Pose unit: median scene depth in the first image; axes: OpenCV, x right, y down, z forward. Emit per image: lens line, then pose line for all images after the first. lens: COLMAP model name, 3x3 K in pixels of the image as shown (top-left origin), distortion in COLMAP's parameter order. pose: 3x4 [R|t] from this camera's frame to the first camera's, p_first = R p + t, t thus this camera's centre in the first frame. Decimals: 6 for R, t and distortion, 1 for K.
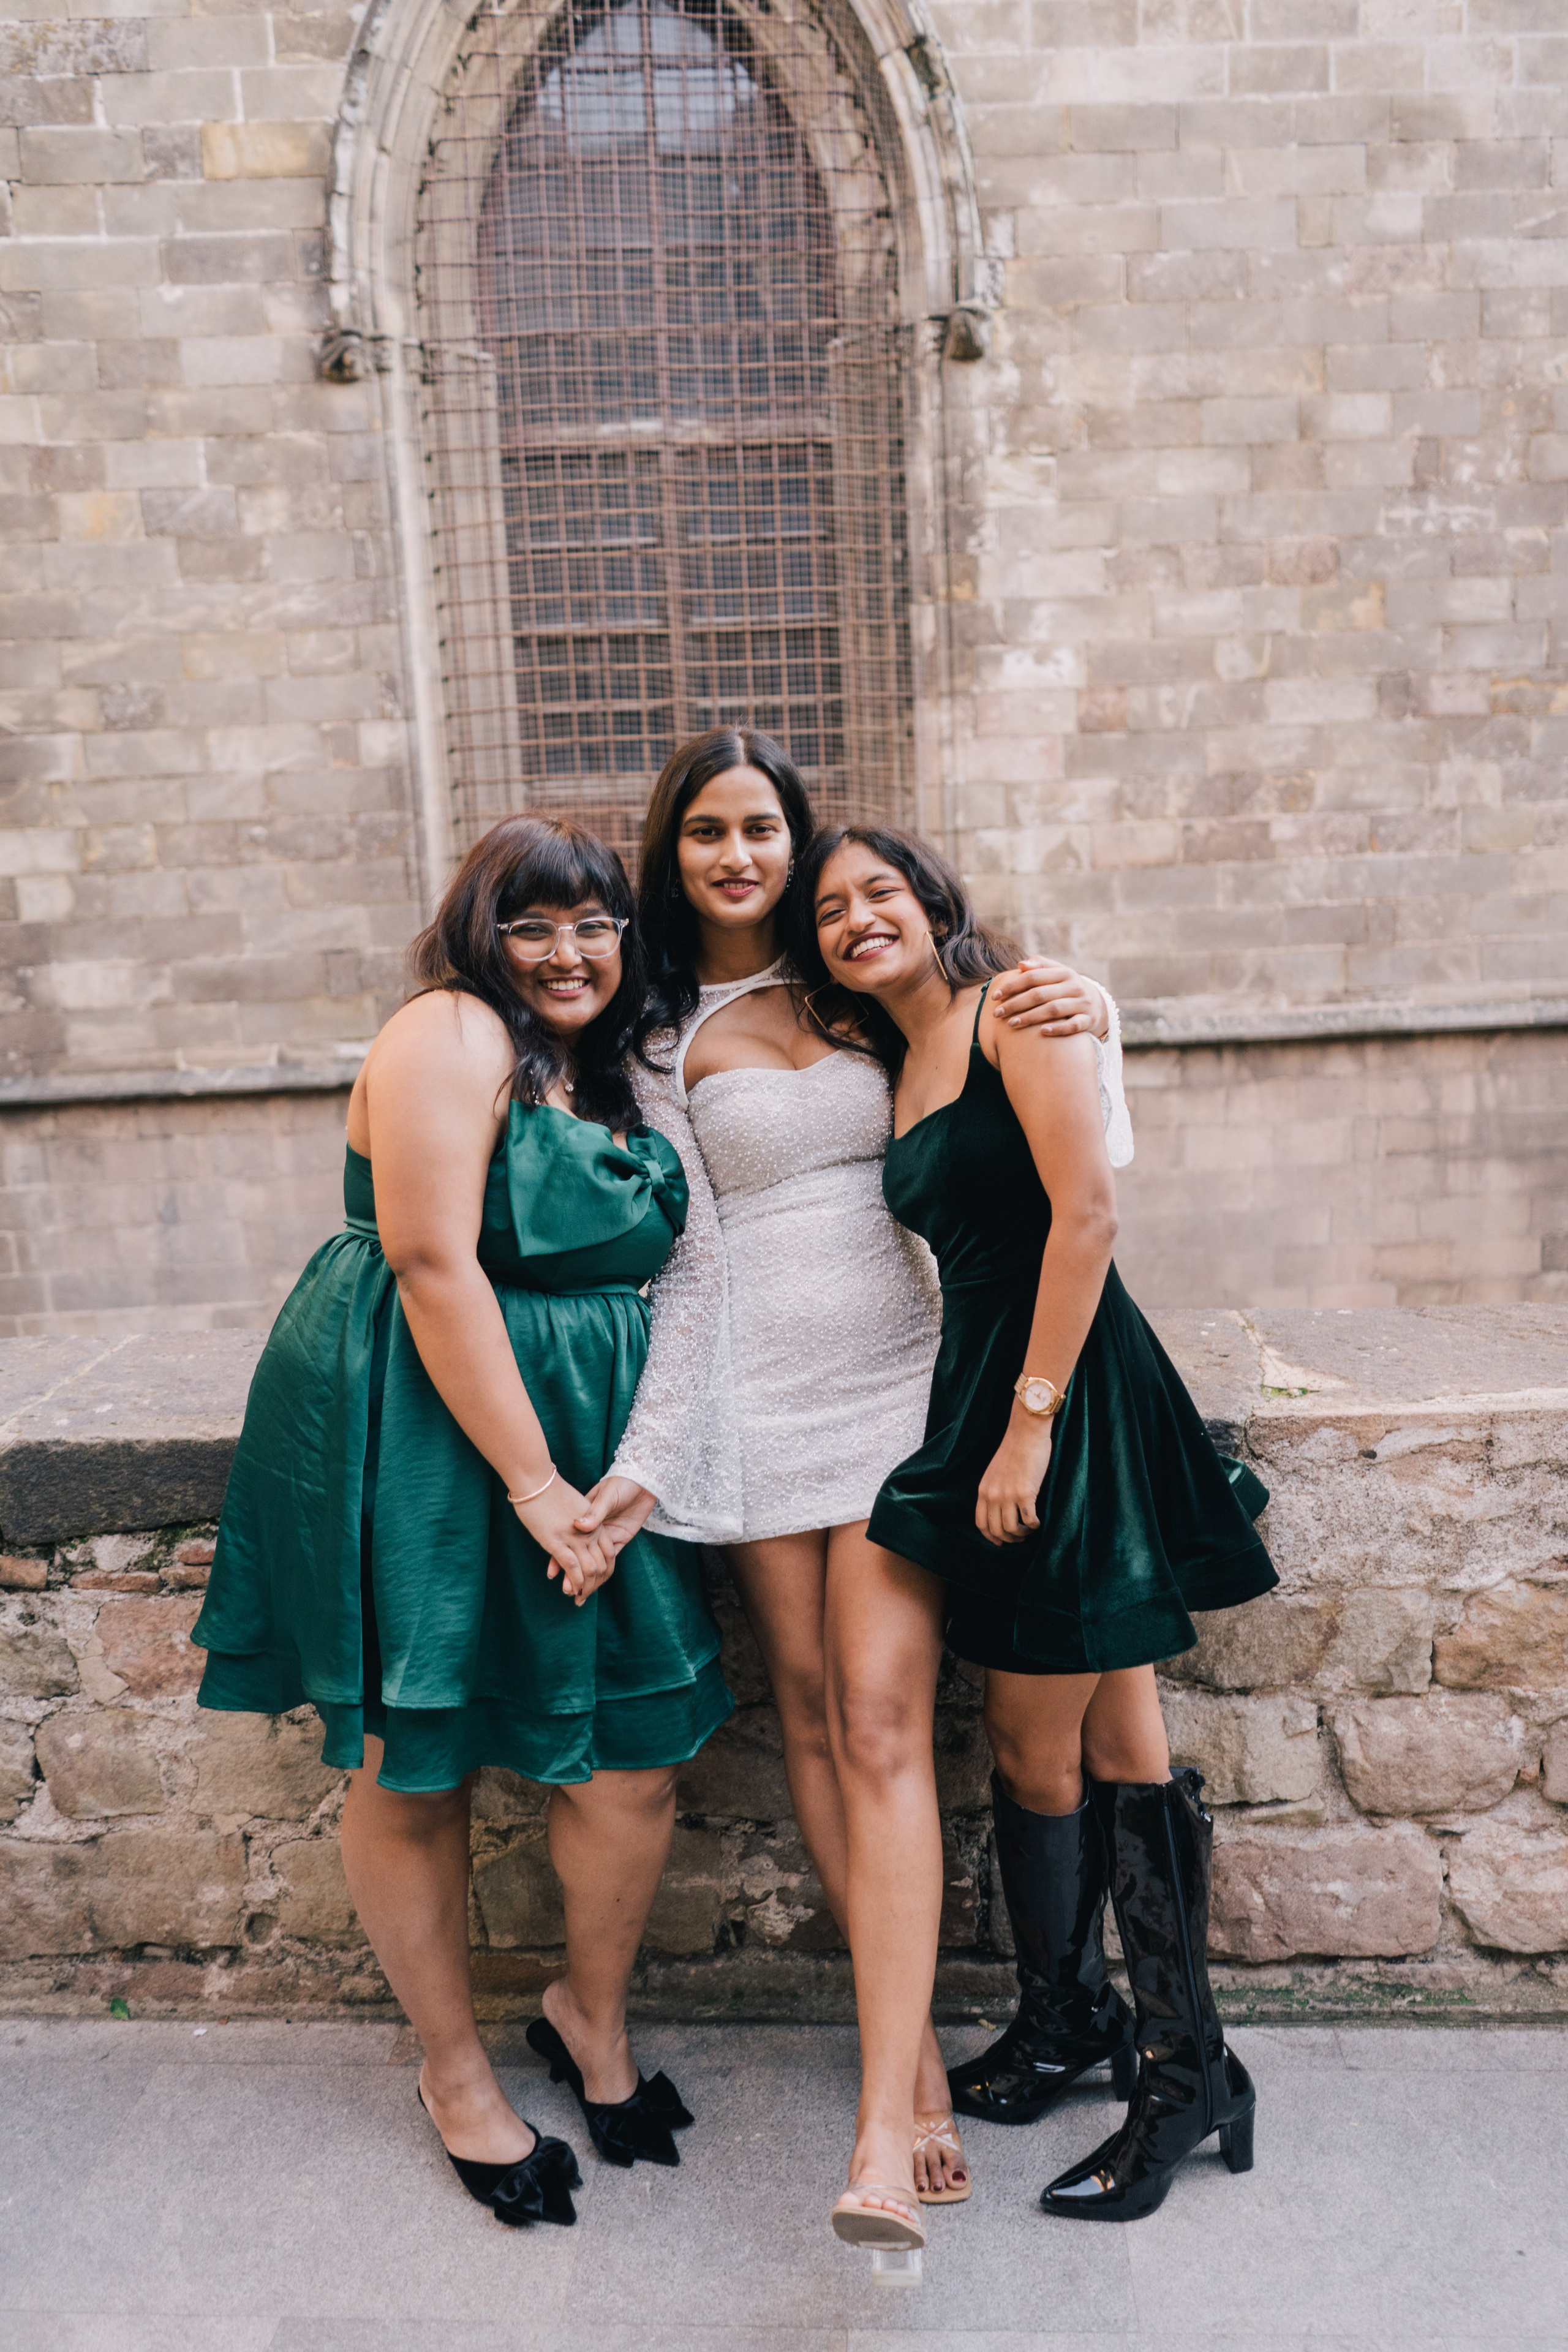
lens RADIAL K [[1822.4, 0, 787.2], [0, 1822.4, 1179.3], [0, 0, 1]] dist [-0.012047, 0.002169]
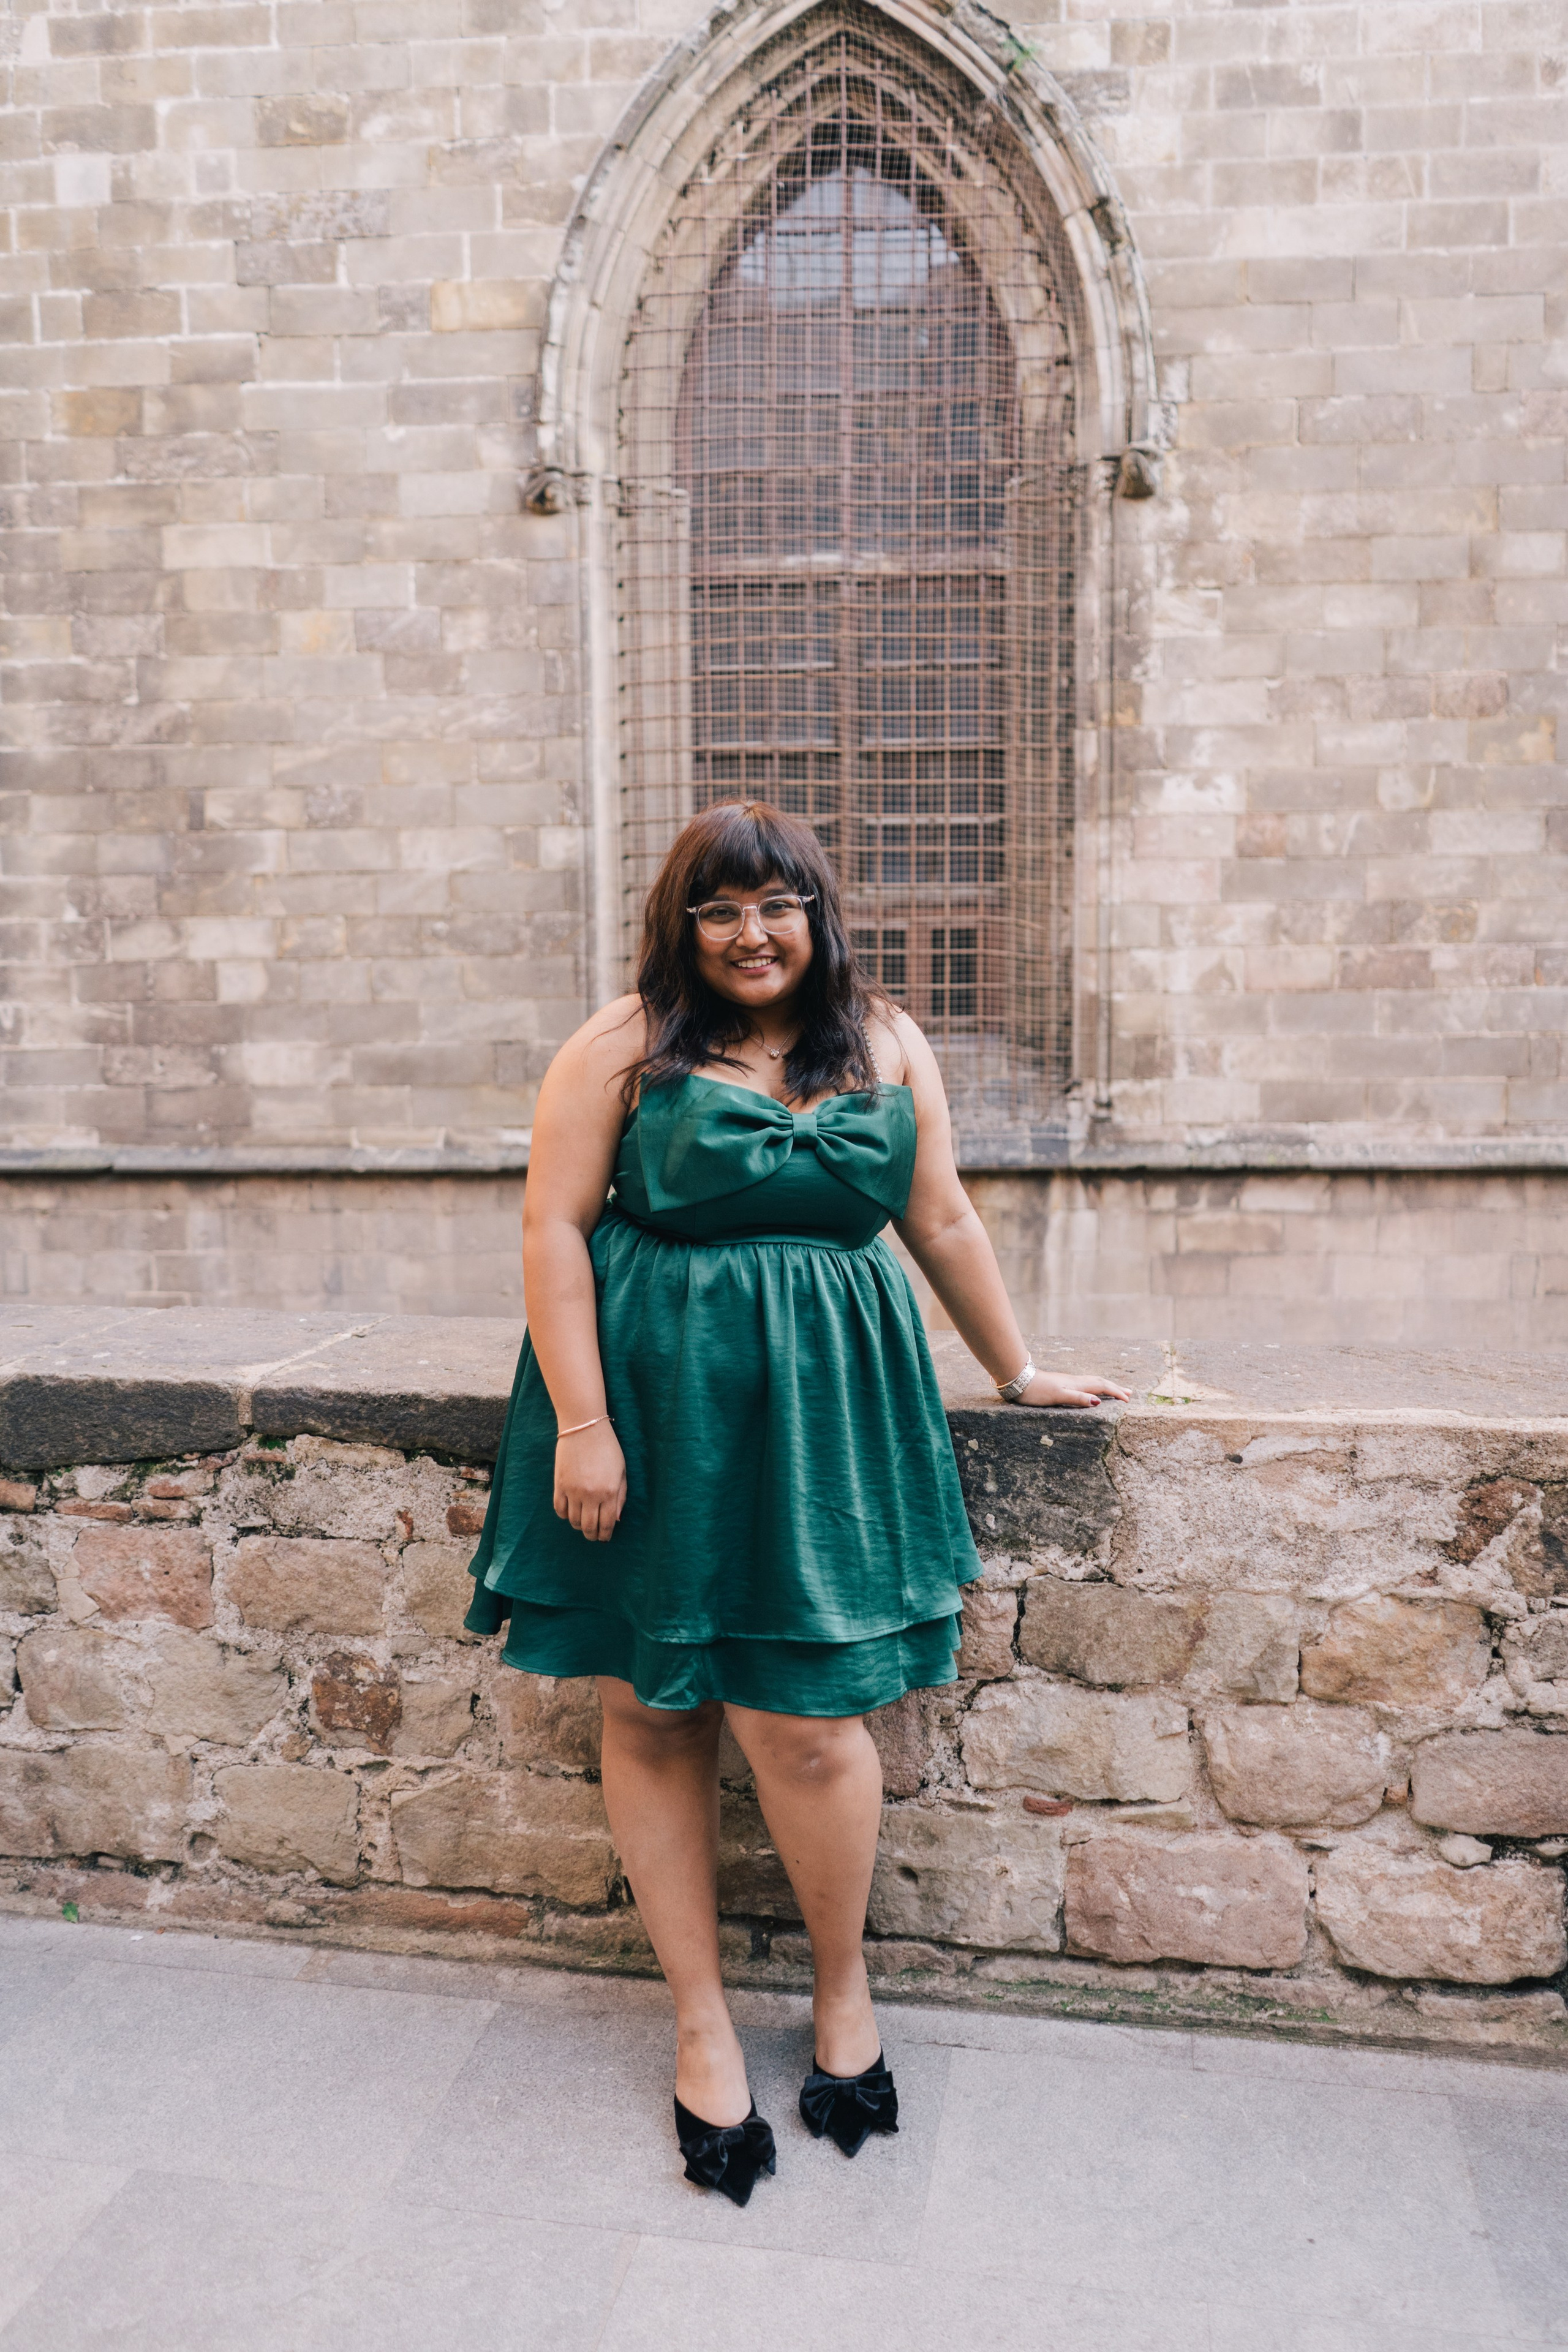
lens RADIAL K [[1822.4, 0, 788.5], [0, 1822.4, 1173.7], [0, 0, 1]] dist [-0.012047, 0.002169]
pose [[0.992253, 0.048149, -0.114525, 0.039403], [-0.056649, 0.995783, -0.072162, 0.017406], [0.110567, 0.078090, 0.990796, -0.015478]]
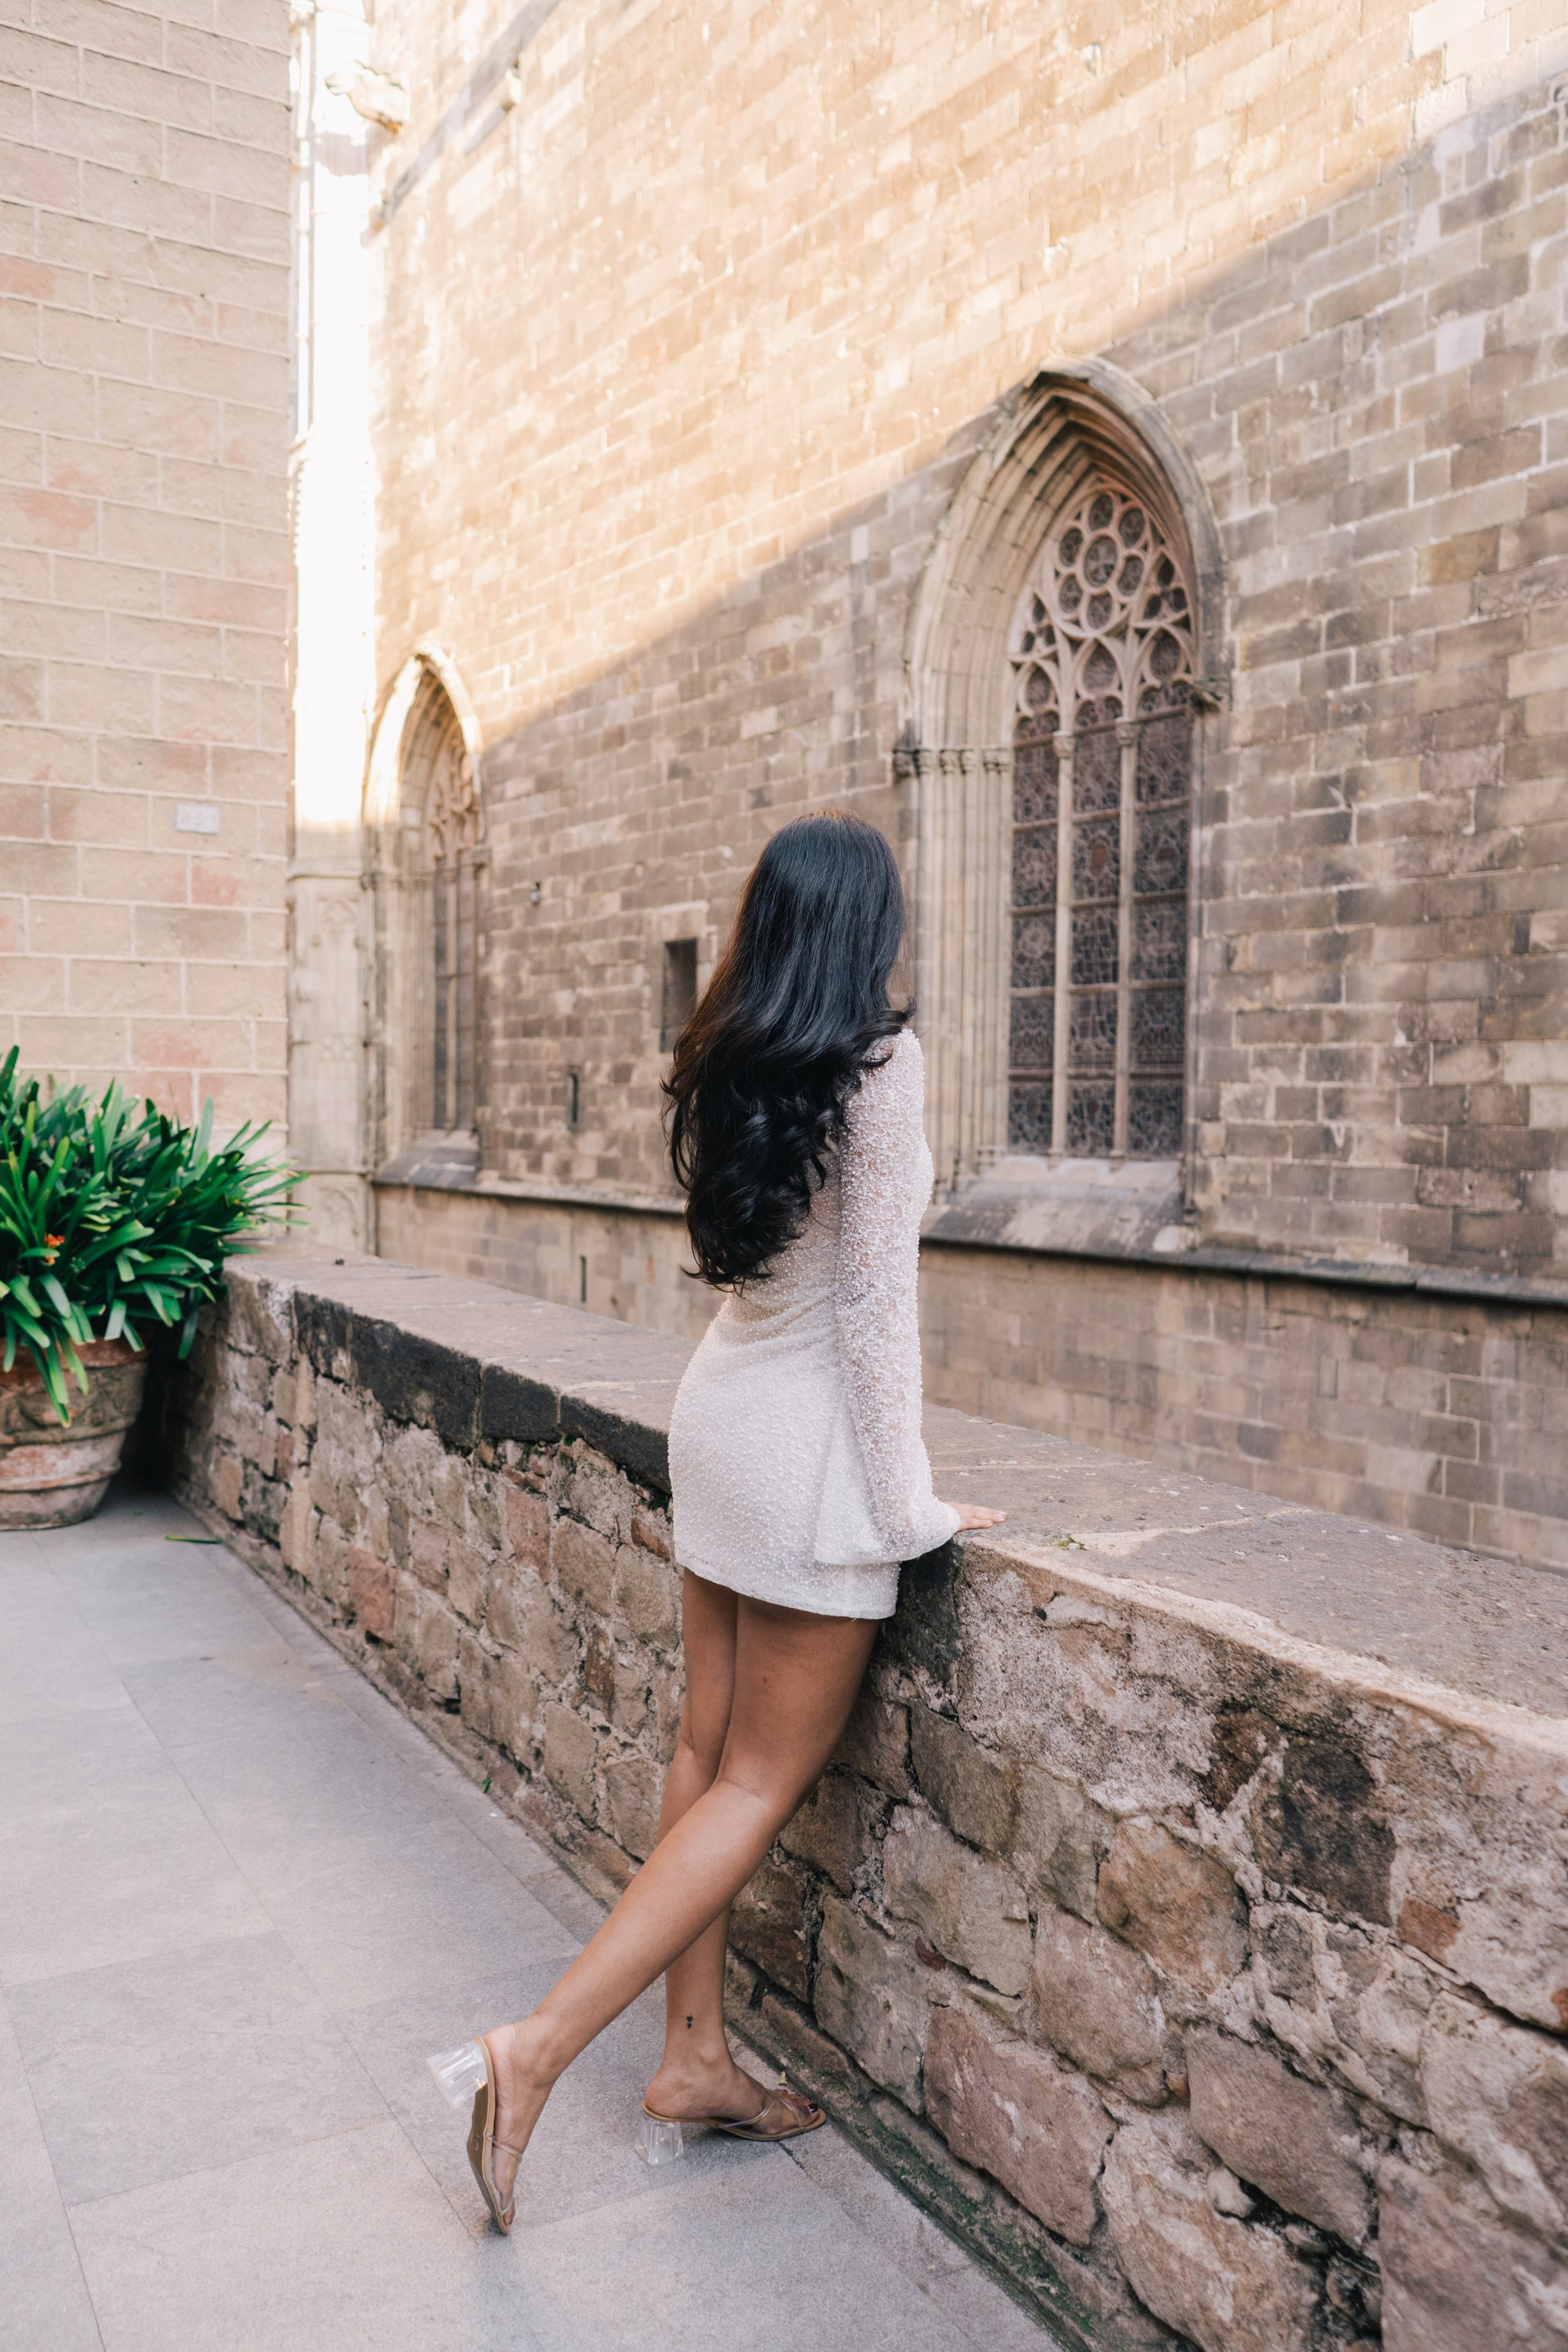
lens RADIAL K [[1822.4, 0, 782.2], [0, 1822.4, 1171.9], [0, 0, 1]] dist [-0.012047, 0.002169]
pose [[0.551825, 0.084323, -0.829686, 0.217902], [-0.194013, 0.980559, -0.029382, -0.003010], [0.811078, 0.177183, 0.557457, 0.076940]]
